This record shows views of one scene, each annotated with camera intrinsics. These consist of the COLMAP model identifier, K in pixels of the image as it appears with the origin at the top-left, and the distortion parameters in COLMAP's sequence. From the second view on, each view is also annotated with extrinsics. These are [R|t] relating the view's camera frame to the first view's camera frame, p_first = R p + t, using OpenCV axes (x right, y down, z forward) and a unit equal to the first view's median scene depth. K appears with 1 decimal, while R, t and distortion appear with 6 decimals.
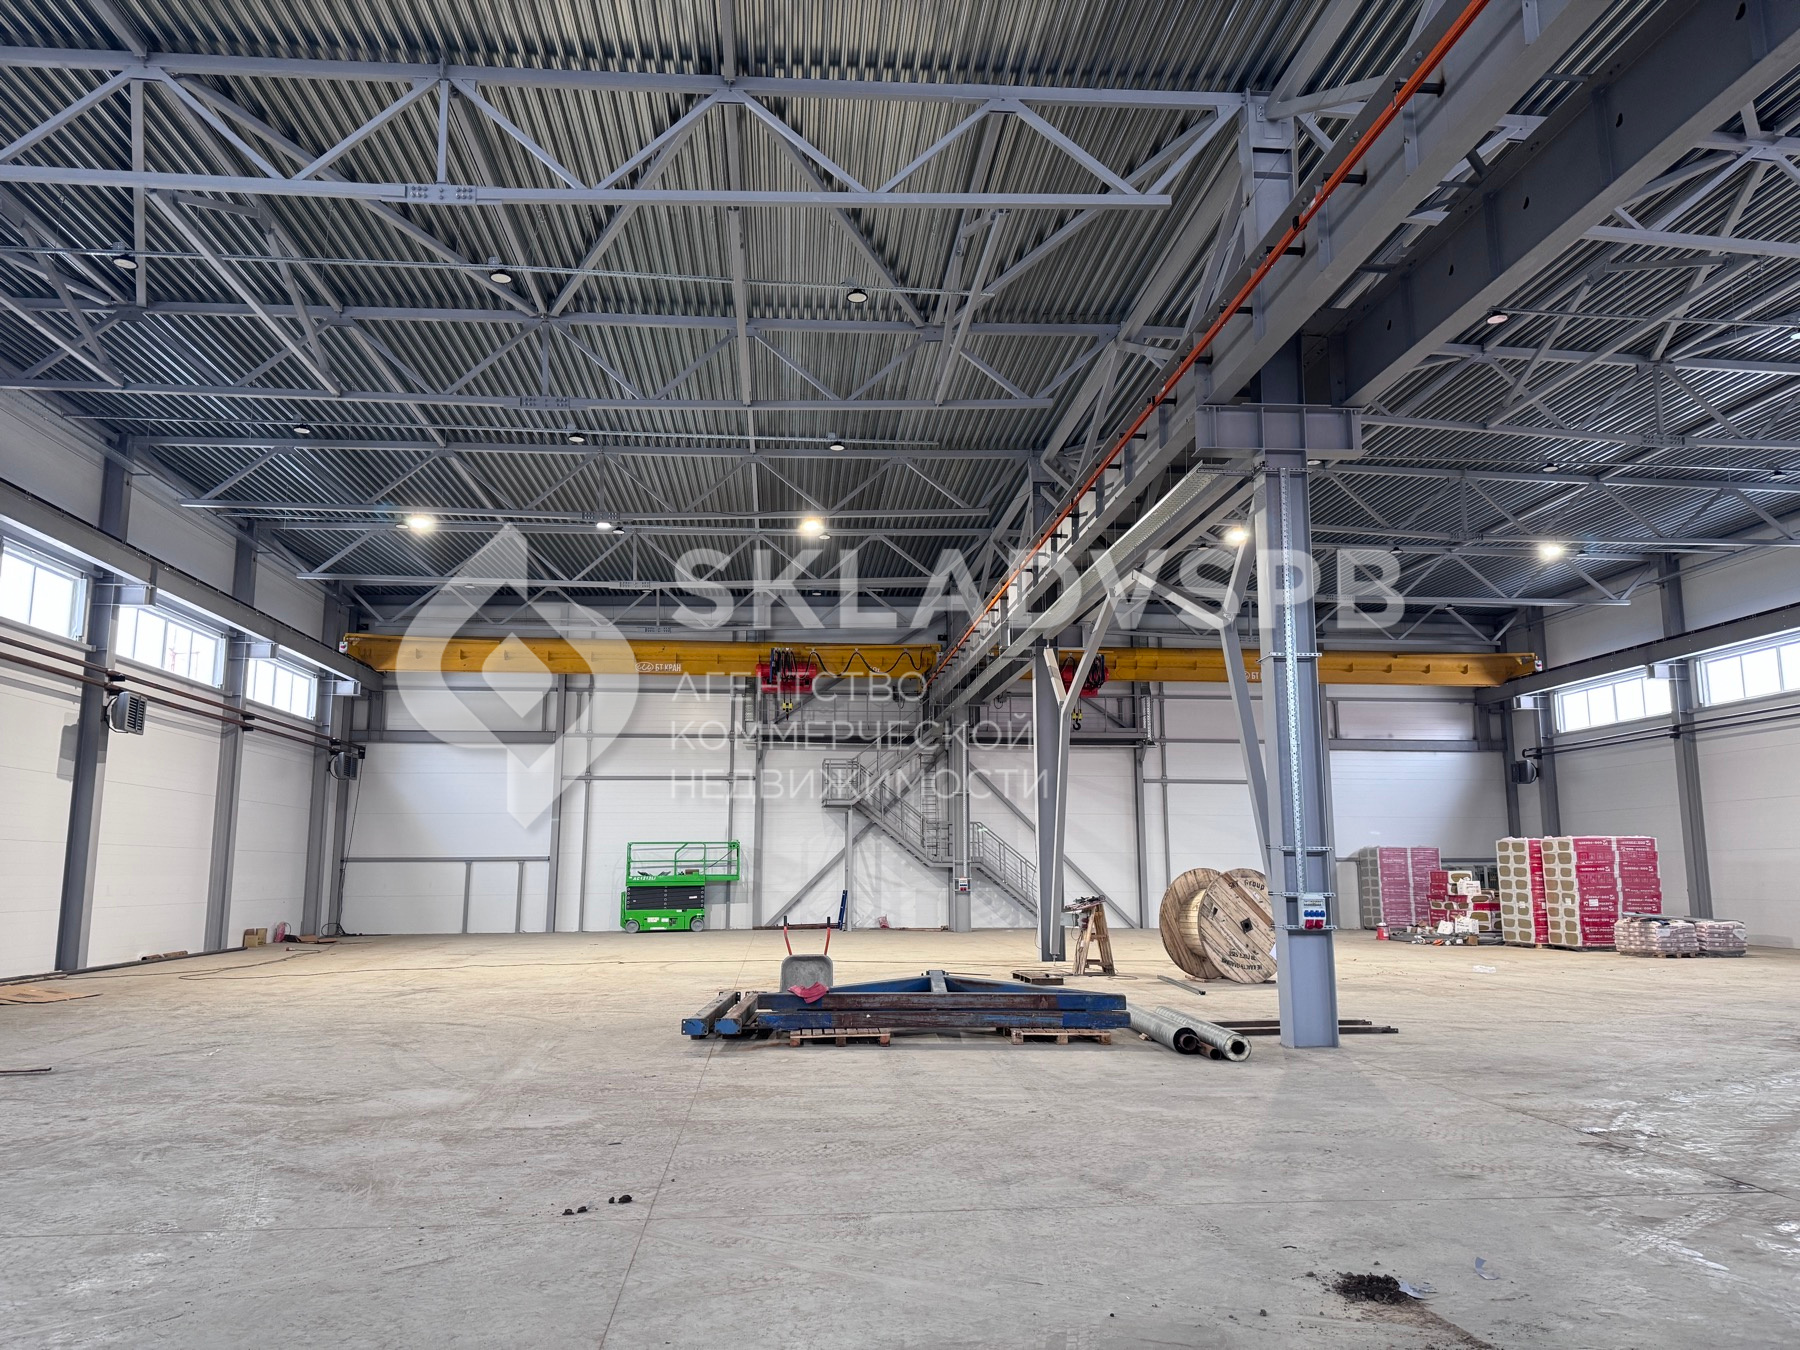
lens RADIAL K [[1264.1, 0, 888.5], [0, 1264.1, 670.6], [0, 0, 1]] dist [0.159841, -0.291796]
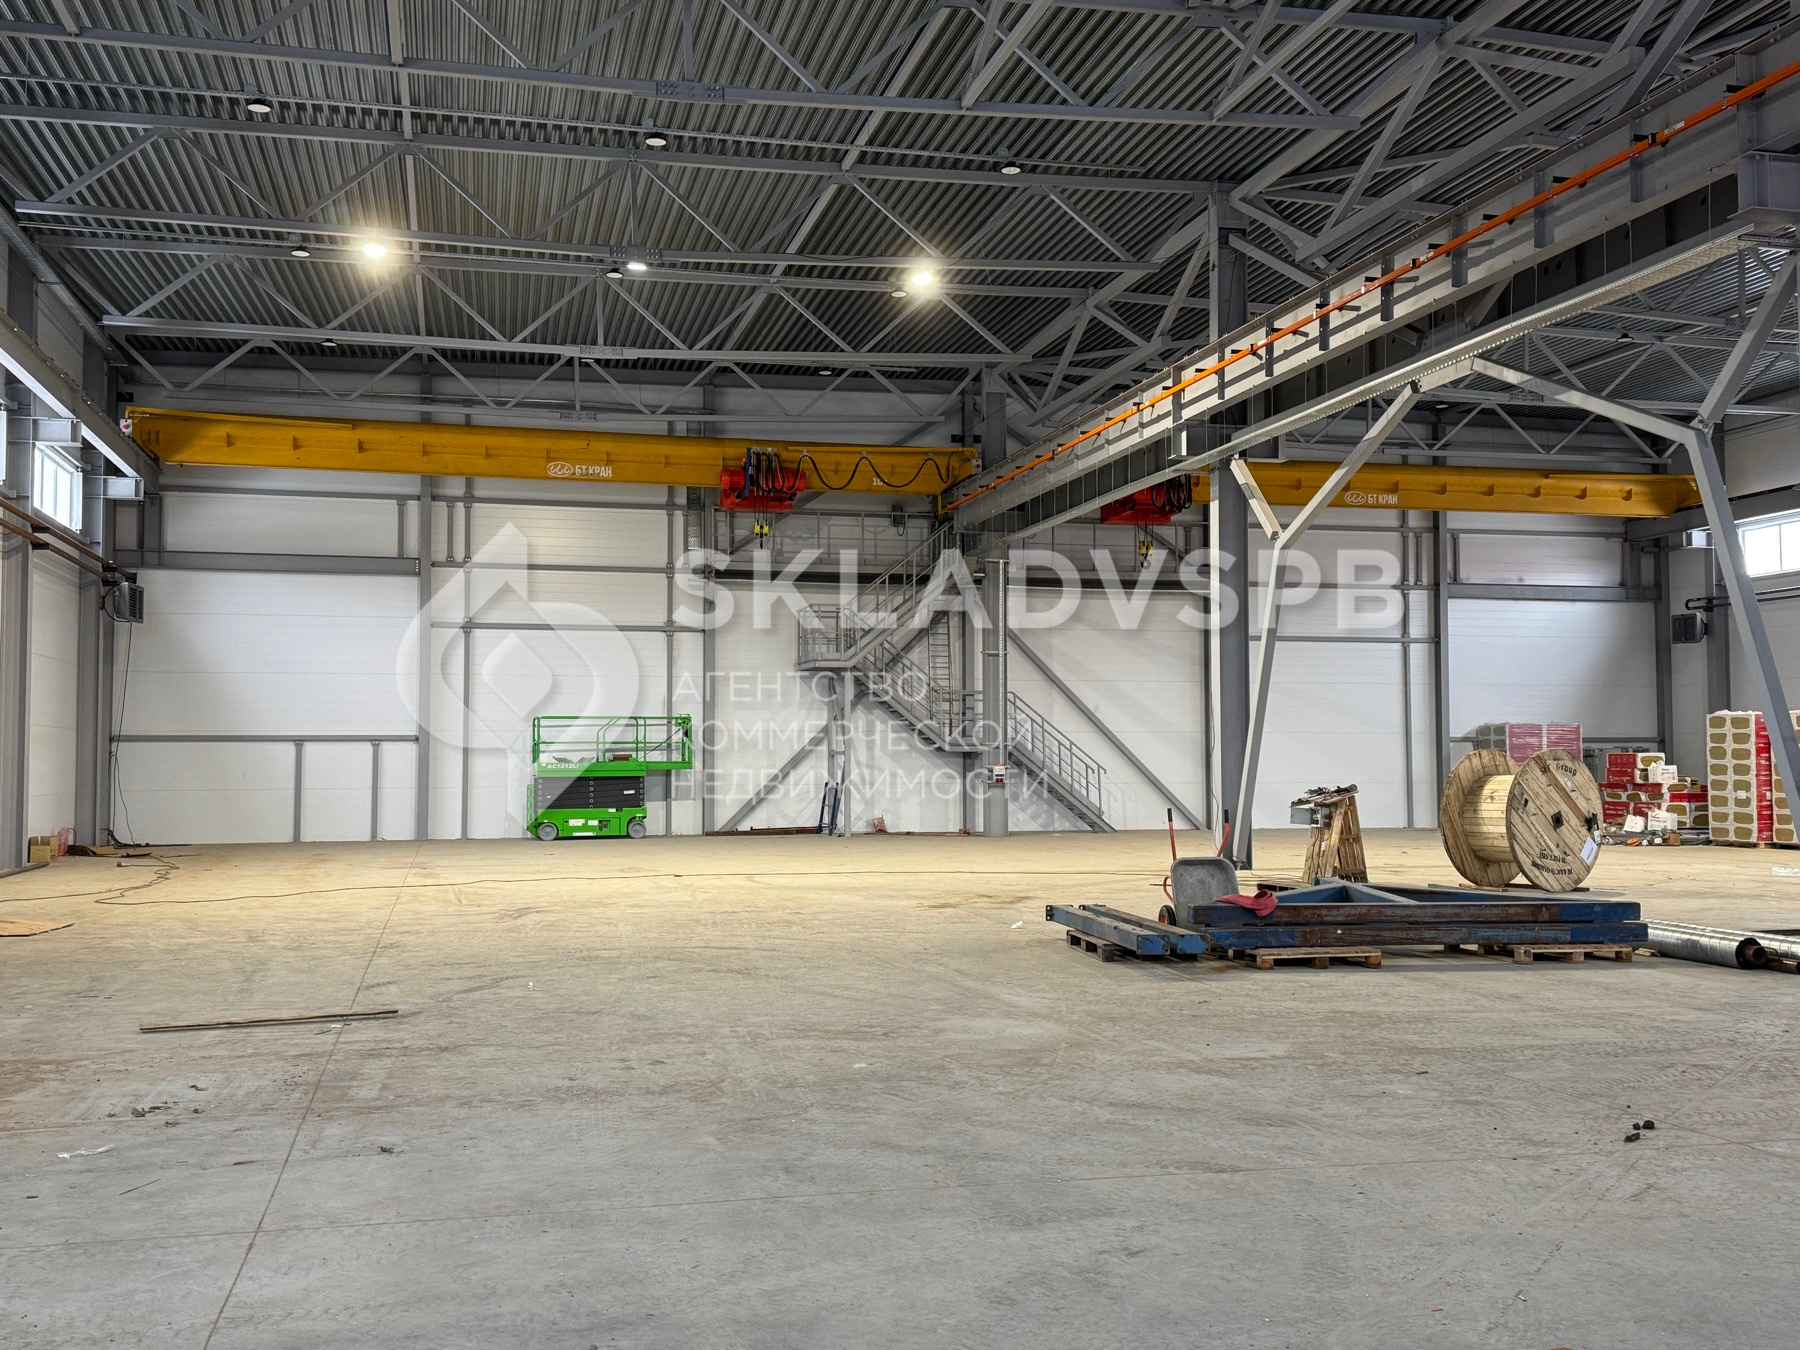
lens RADIAL K [[1777.0, 0, 900.0], [0, 1777.0, 675.0], [0, 0, 1]] dist [0.169905, -0.313663]
pose [[0.988409, 0.006244, 0.151685, -0.178440], [-0.022667, 0.994023, 0.106788, 0.000362], [-0.150112, -0.108989, 0.982643, -0.012458]]
